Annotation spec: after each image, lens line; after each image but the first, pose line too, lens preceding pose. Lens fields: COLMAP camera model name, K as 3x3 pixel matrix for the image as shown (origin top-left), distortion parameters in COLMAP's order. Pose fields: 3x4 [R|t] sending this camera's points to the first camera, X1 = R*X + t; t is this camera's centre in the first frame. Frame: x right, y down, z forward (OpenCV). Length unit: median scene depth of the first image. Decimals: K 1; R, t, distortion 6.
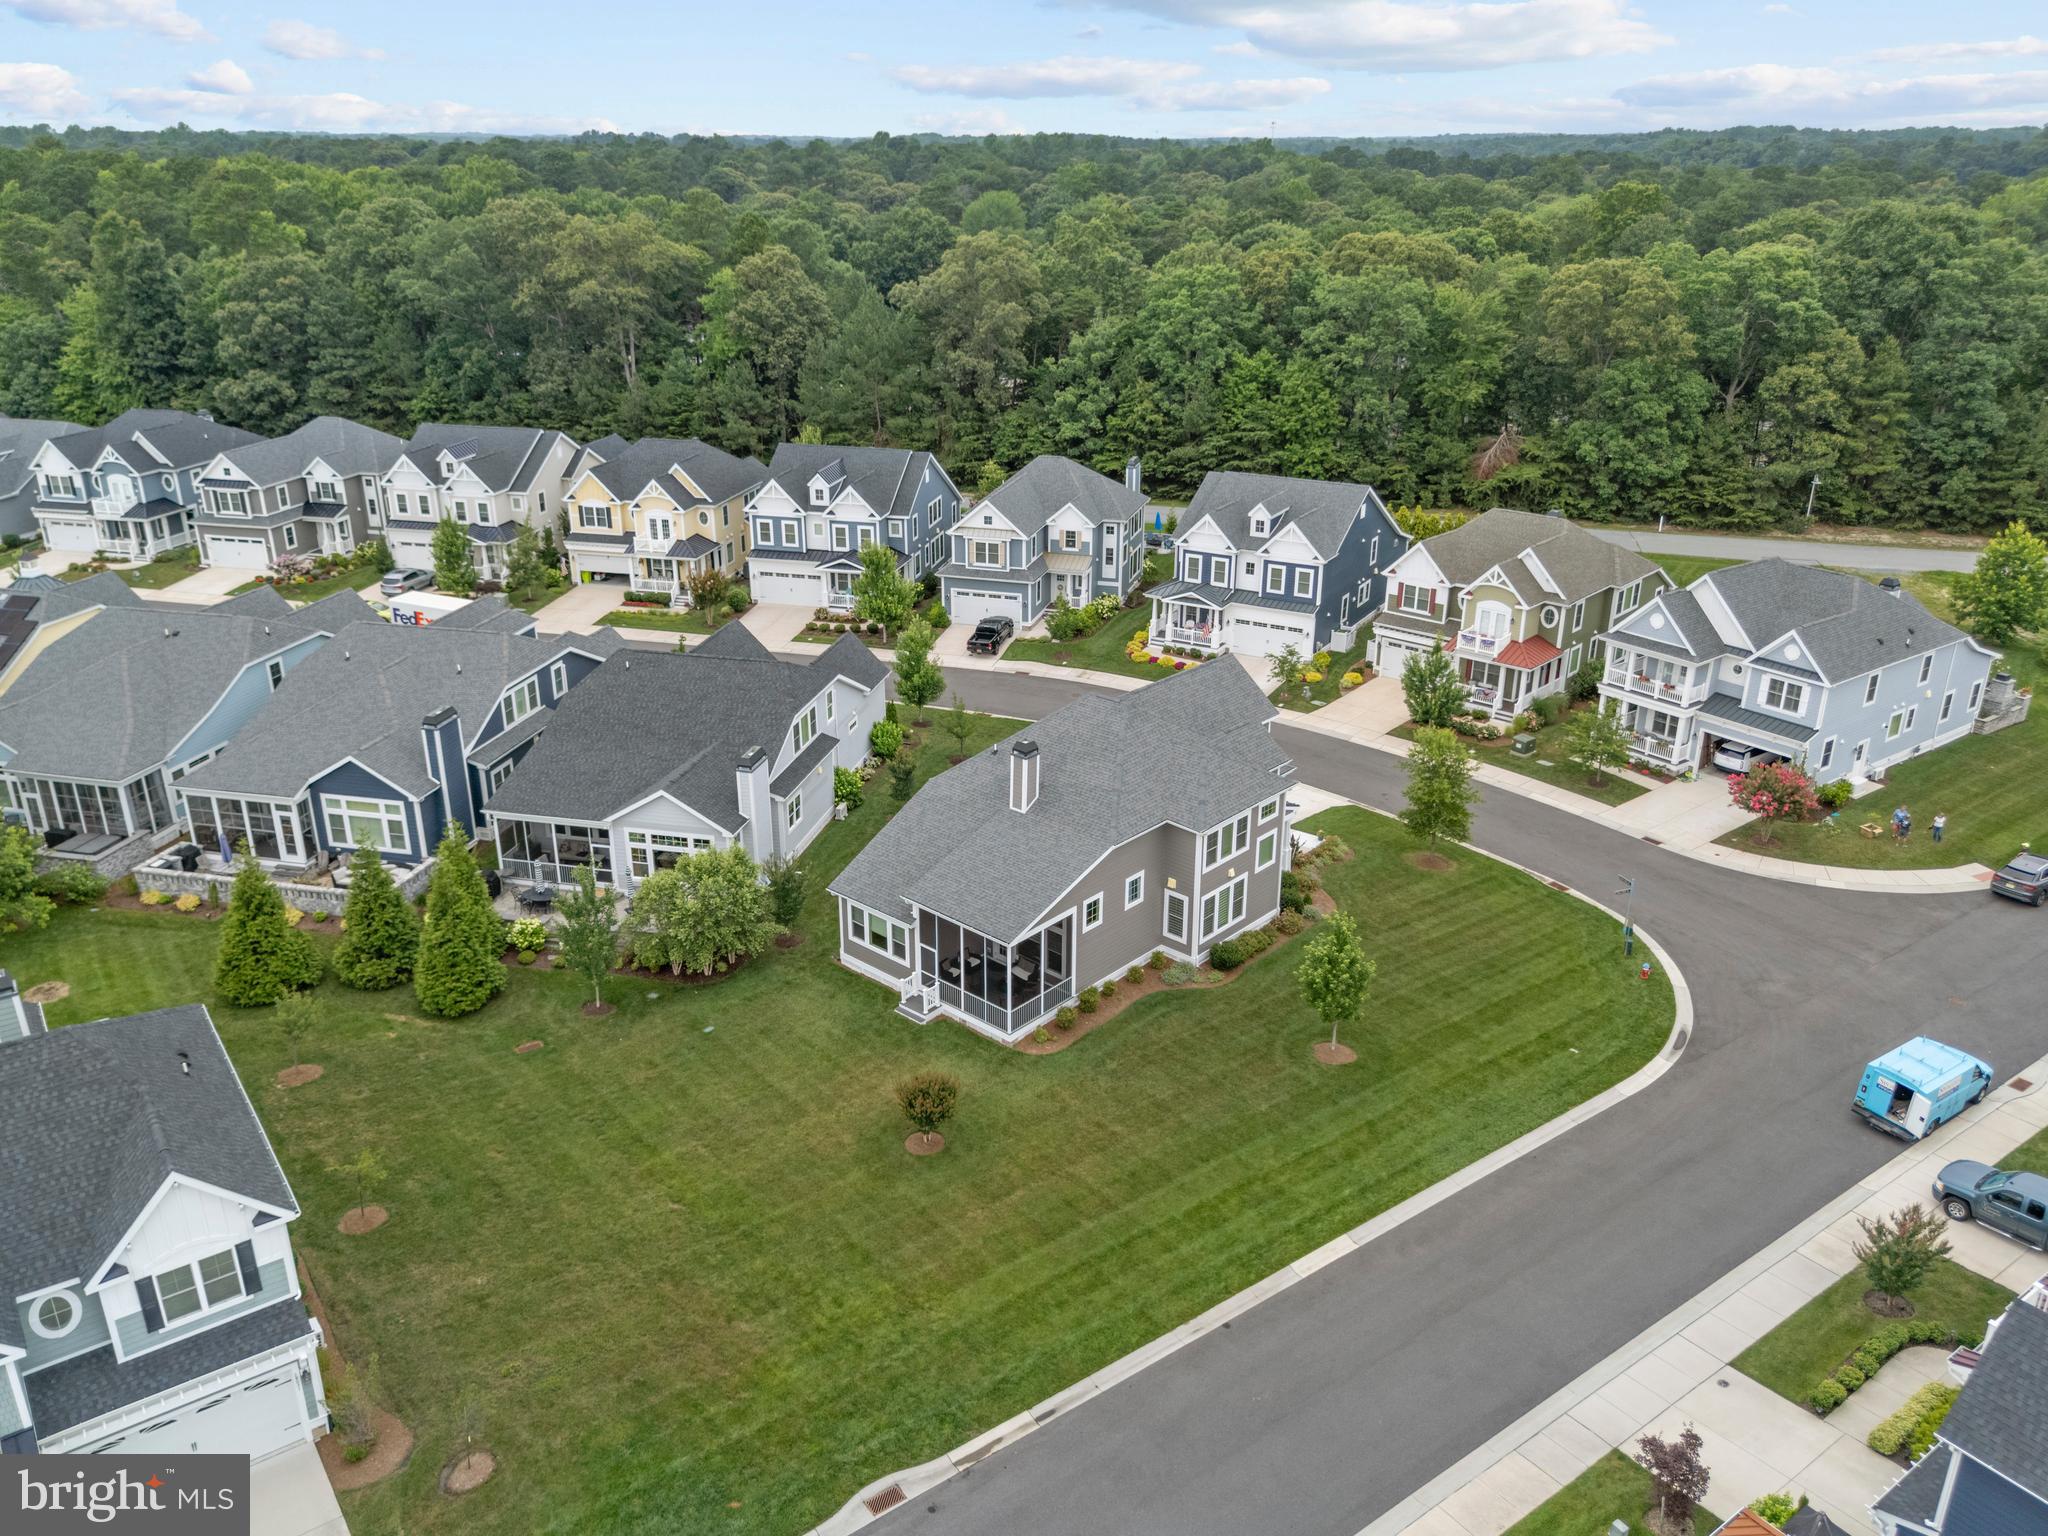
lens RADIAL K [[1492.9, 0, 1005.6], [0, 1492.9, 761.5], [0, 0, 1]] dist [0.064528, -0.062855]
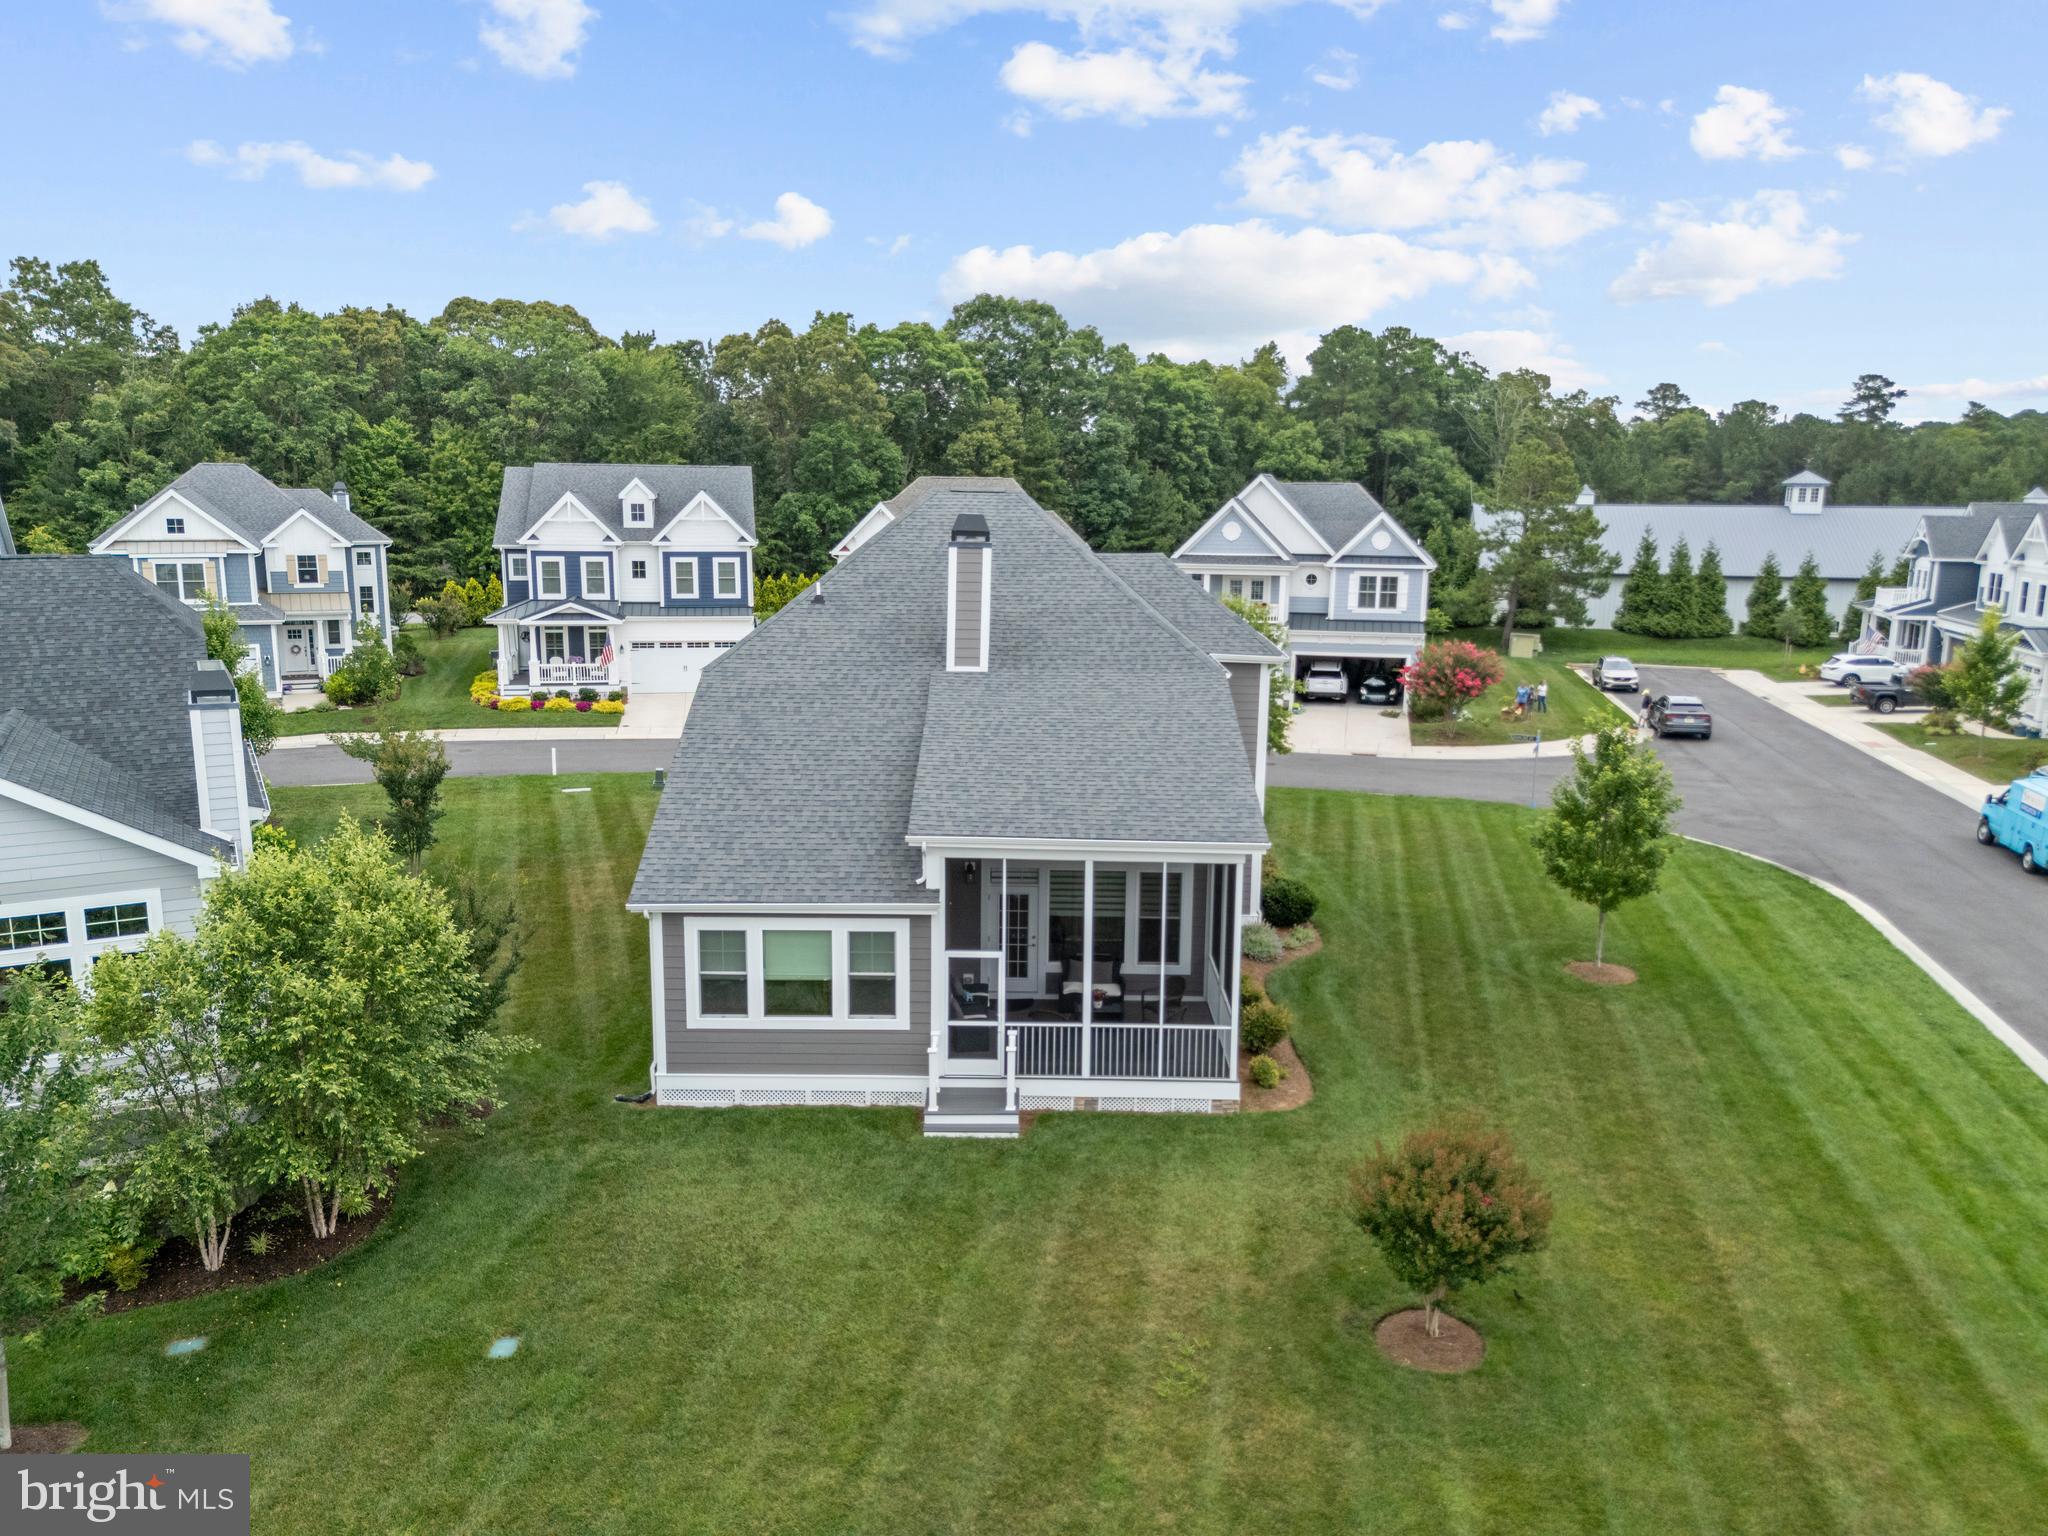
lens RADIAL K [[1492.9, 0, 1005.6], [0, 1492.9, 761.5], [0, 0, 1]] dist [0.064528, -0.062855]
pose [[0.742958, -0.113163, 0.659703, -0.226259], [0.235139, 0.966912, -0.098954, 0.083816], [-0.626676, 0.228640, 0.744984, 0.487488]]
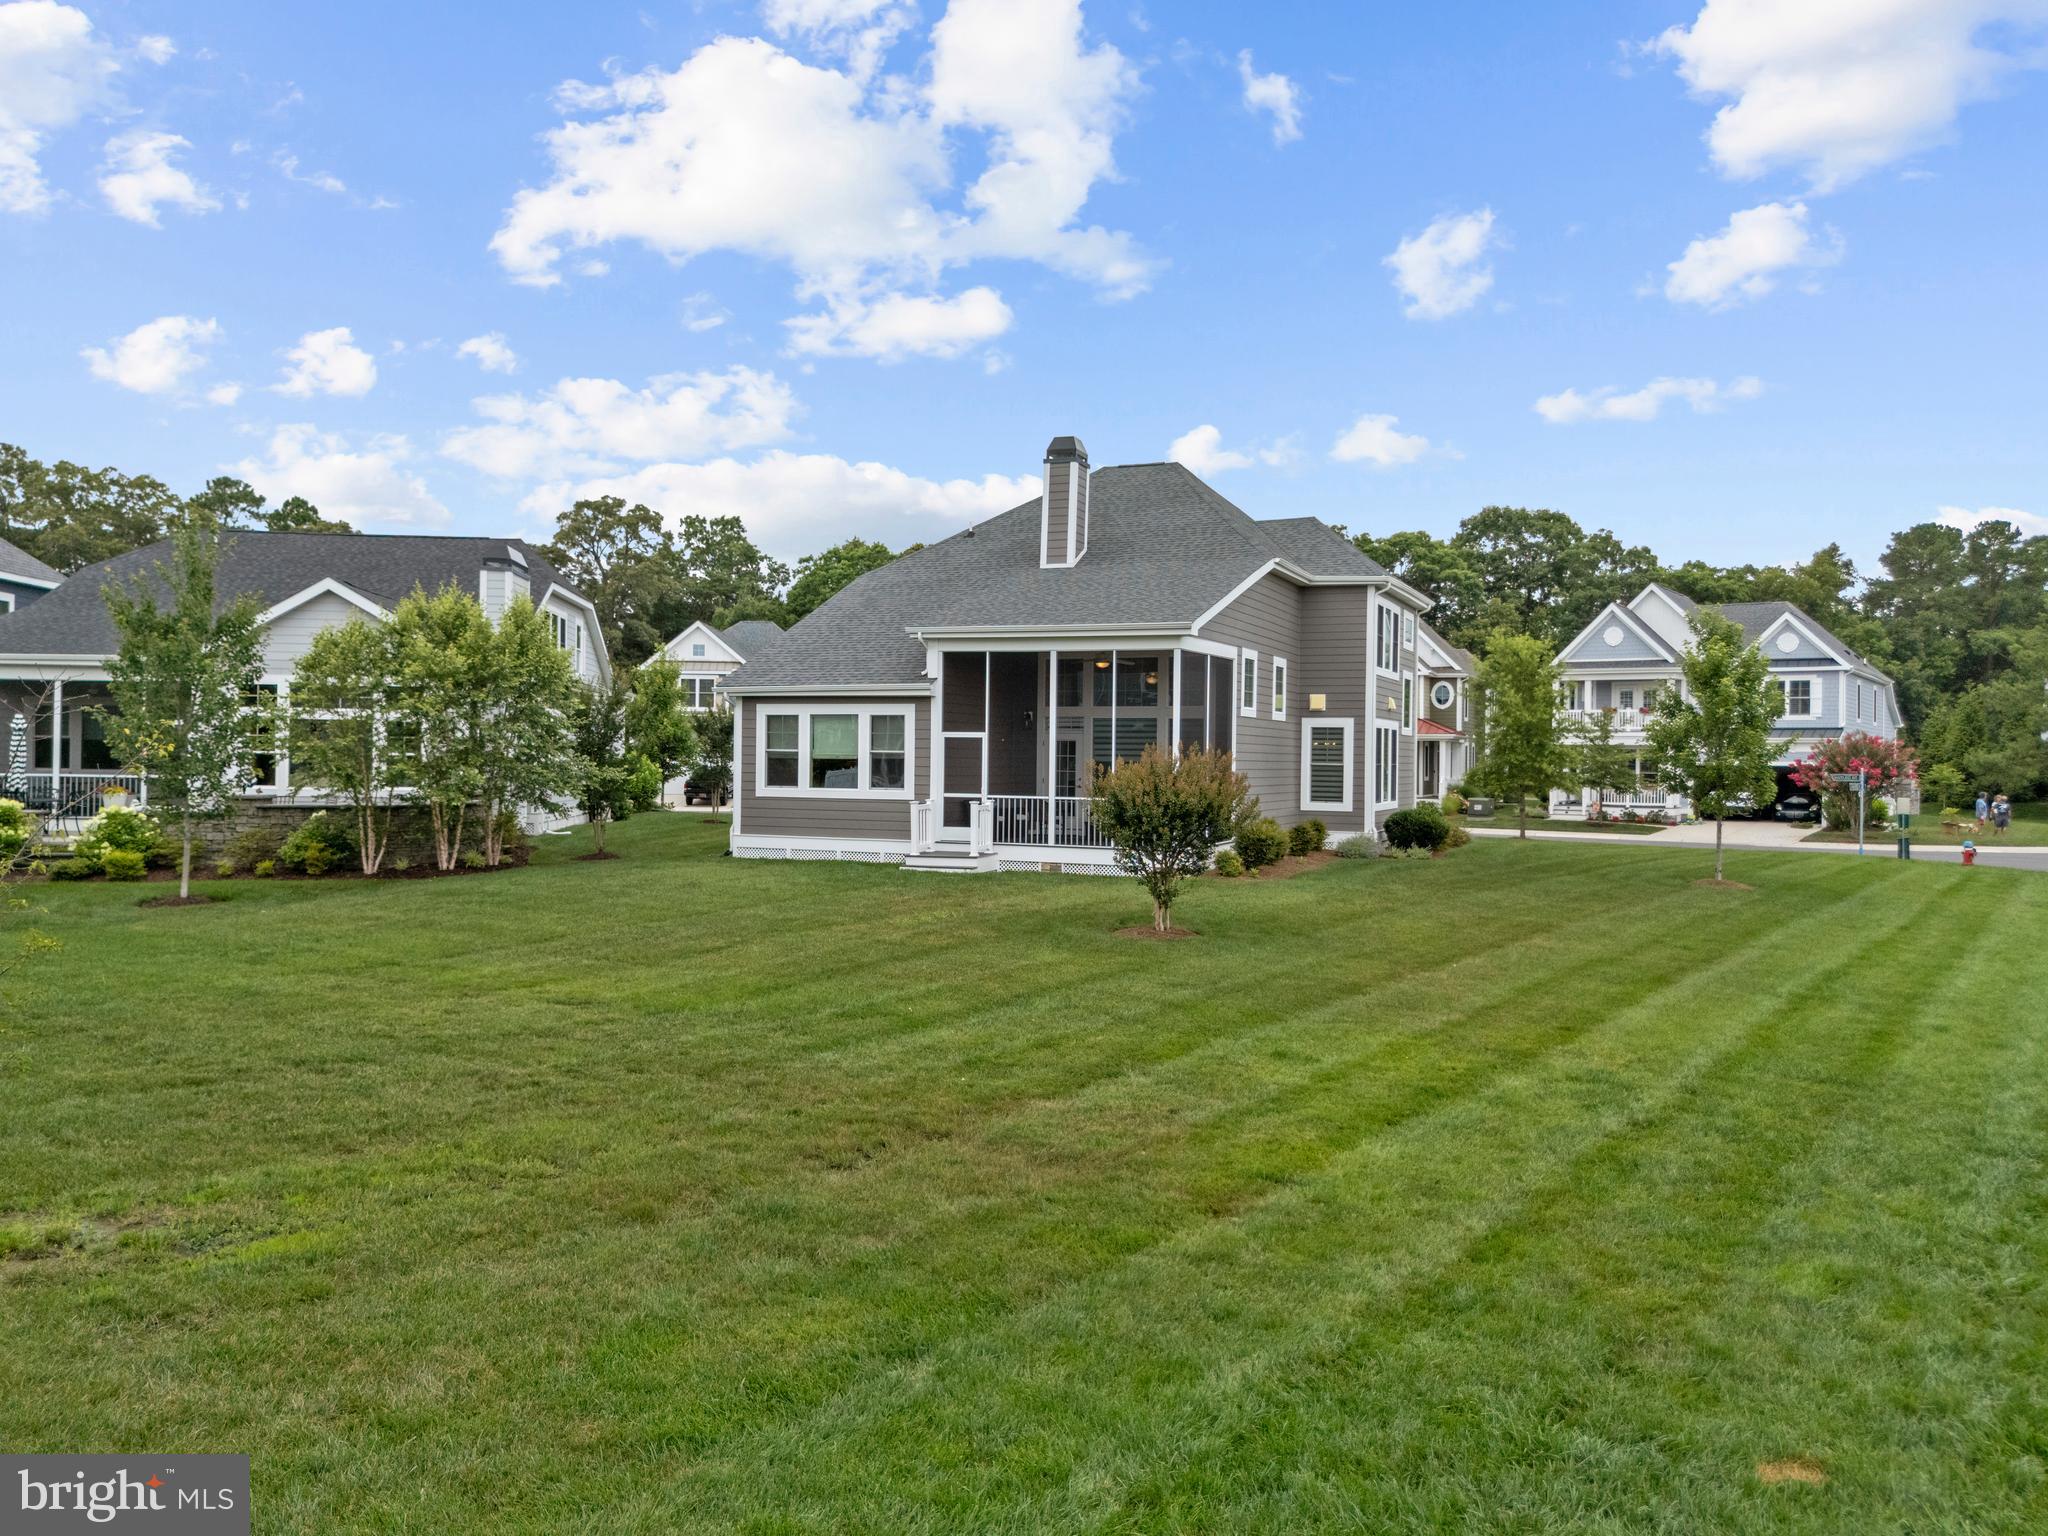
lens RADIAL K [[1492.9, 0, 1005.6], [0, 1492.9, 761.5], [0, 0, 1]] dist [0.064528, -0.062855]
pose [[0.945272, 0.018220, 0.325775, -0.144103], [0.102764, 0.931001, -0.350251, 0.222028], [-0.309679, 0.364561, 0.878177, 0.409793]]
